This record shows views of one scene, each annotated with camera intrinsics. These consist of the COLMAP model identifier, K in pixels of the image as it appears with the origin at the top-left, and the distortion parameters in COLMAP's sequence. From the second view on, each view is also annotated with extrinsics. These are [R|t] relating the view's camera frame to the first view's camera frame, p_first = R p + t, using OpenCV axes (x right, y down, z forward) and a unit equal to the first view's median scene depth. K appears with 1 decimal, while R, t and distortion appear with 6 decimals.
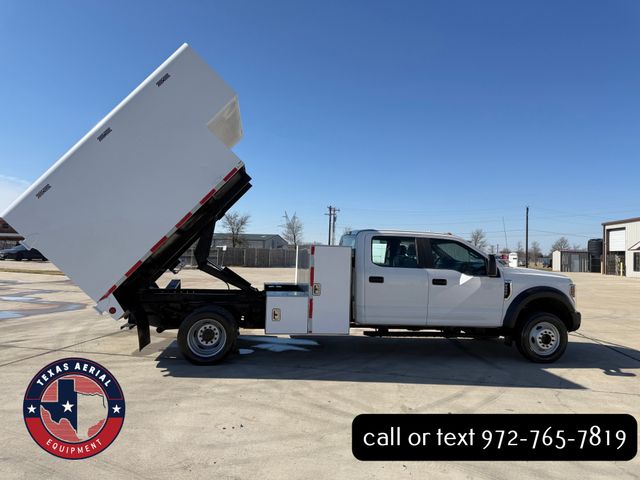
lens RADIAL K [[463.3, 0, 327.7], [0, 463.3, 216.9], [0, 0, 1]] dist [0.073835, -0.092168]
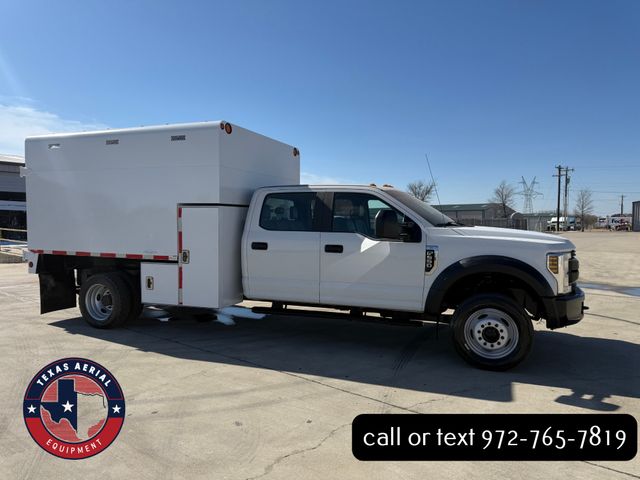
lens RADIAL K [[463.8, 0, 320.0], [0, 463.8, 240.0], [0, 0, 1]] dist [0.091871, -0.141979]
pose [[0.861085, -0.010176, -0.508359, 0.598287], [0.064754, 0.993853, 0.089790, 0.055726], [0.504320, -0.110235, 0.856451, 0.336845]]
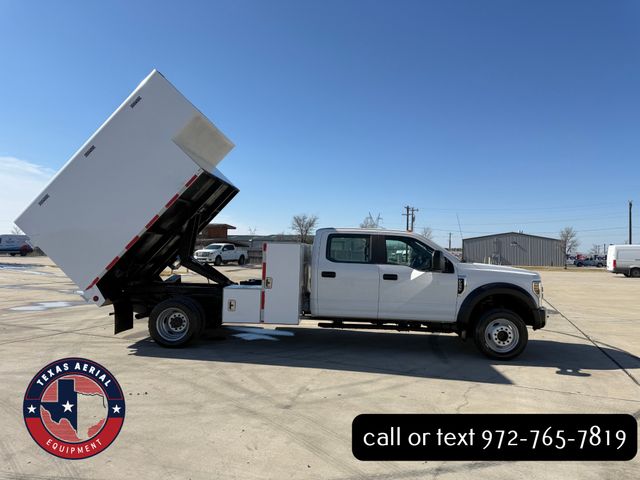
lens RADIAL K [[465.9, 0, 325.9], [0, 465.9, 214.3], [0, 0, 1]] dist [0.097492, -0.146355]
pose [[0.979756, -0.020057, -0.199189, 0.305229], [0.018467, 0.999781, -0.009839, 0.006573], [0.199343, 0.005961, 0.979912, -0.053735]]
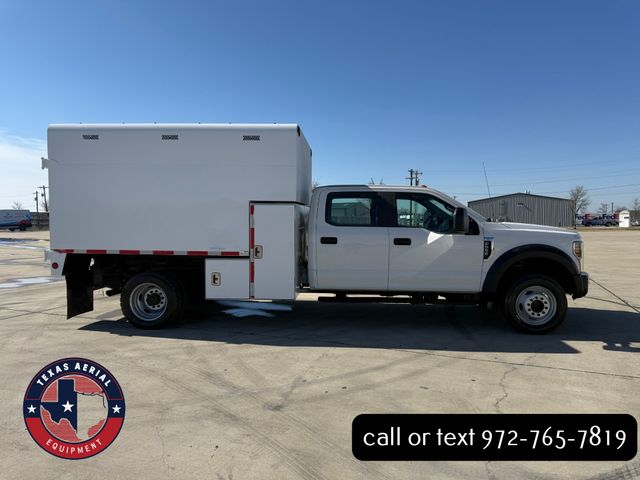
lens RADIAL K [[463.8, 0, 320.0], [0, 463.8, 240.0], [0, 0, 1]] dist [0.091871, -0.141979]
pose [[0.975313, -0.021632, -0.219764, 0.276827], [0.047438, 0.992481, 0.112836, 0.030940], [0.215670, -0.120476, 0.969006, 0.120981]]
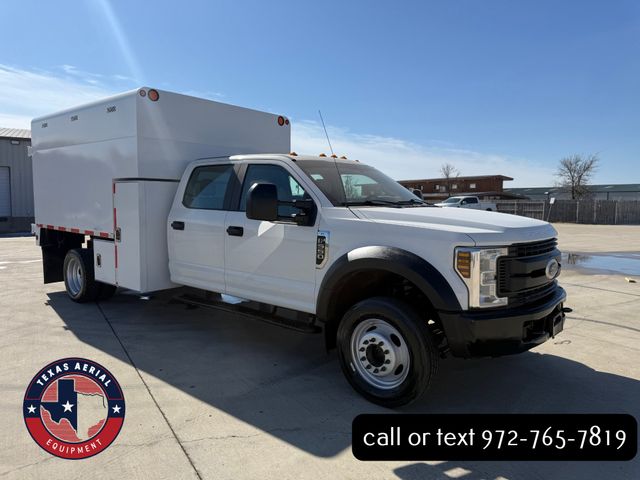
lens RADIAL K [[463.8, 0, 320.0], [0, 463.8, 240.0], [0, 0, 1]] dist [0.091871, -0.141979]
pose [[0.641396, 0.038550, -0.766241, 0.792558], [0.068086, 0.991936, 0.106897, 0.090706], [0.764183, -0.120733, 0.633599, 0.675179]]
